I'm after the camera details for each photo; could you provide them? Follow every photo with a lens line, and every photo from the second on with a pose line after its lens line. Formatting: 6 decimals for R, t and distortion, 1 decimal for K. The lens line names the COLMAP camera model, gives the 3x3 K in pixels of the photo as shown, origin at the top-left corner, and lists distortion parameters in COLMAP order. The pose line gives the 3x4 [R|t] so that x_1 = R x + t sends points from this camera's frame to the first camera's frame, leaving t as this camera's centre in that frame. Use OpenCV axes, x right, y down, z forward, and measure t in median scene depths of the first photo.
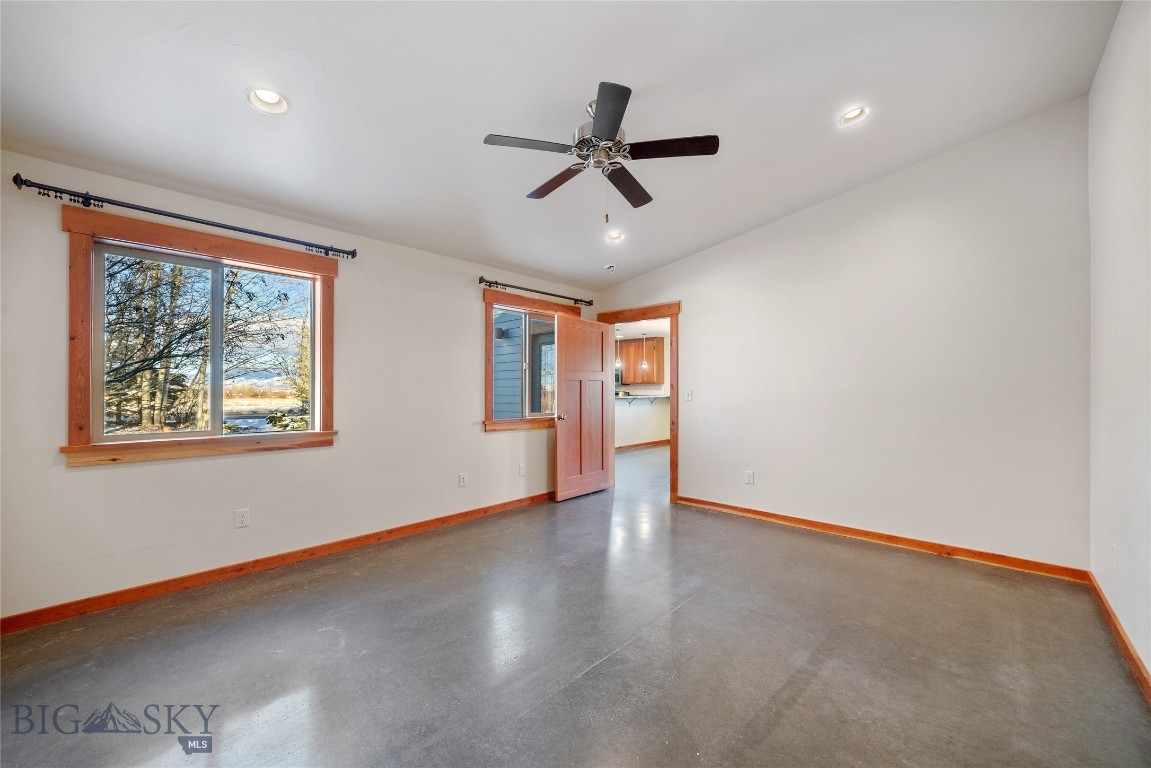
lens RADIAL K [[439.6, 0, 574.4], [0, 439.6, 390.3], [0, 0, 1]] dist [0.022435, 0.000415]
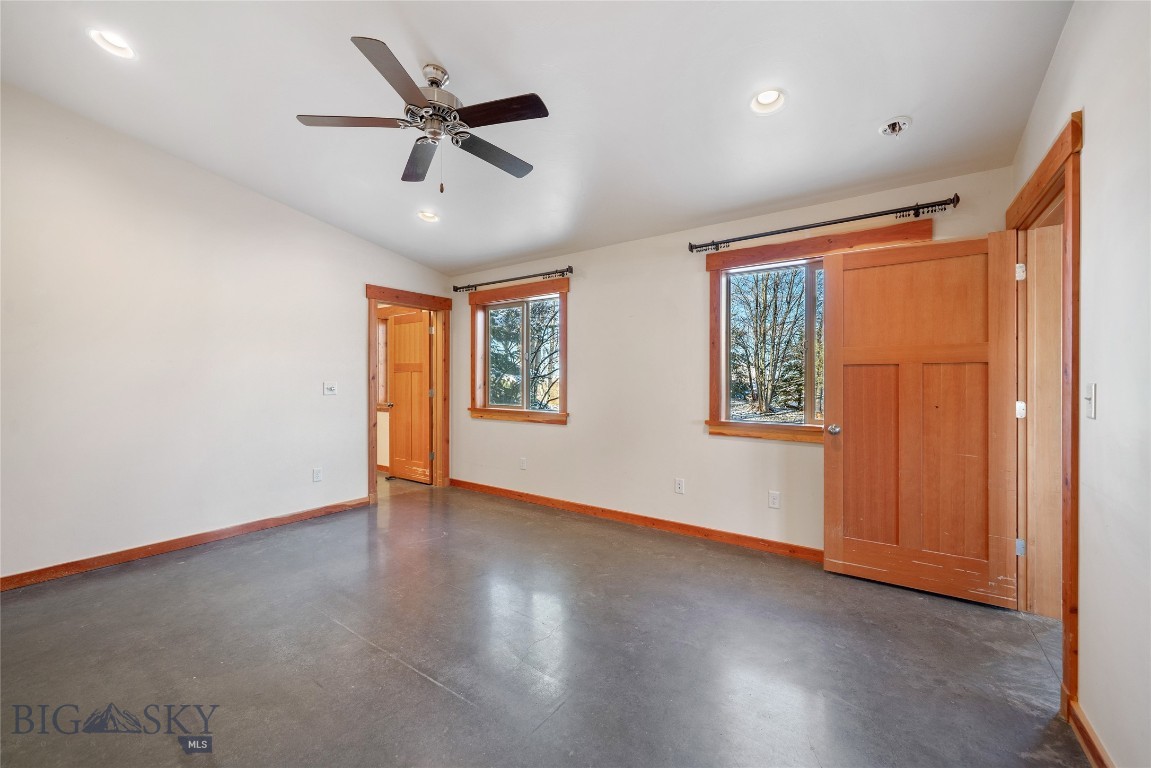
lens RADIAL K [[471.1, 0, 576.4], [0, 471.1, 377.9], [0, 0, 1]] dist [0.008488, -0.000213]
pose [[0.140168, 0.000925, -0.990127, 0.670490], [0.000543, 0.999999, 0.001011, -0.009049], [0.990128, -0.000679, 0.140167, 0.710720]]
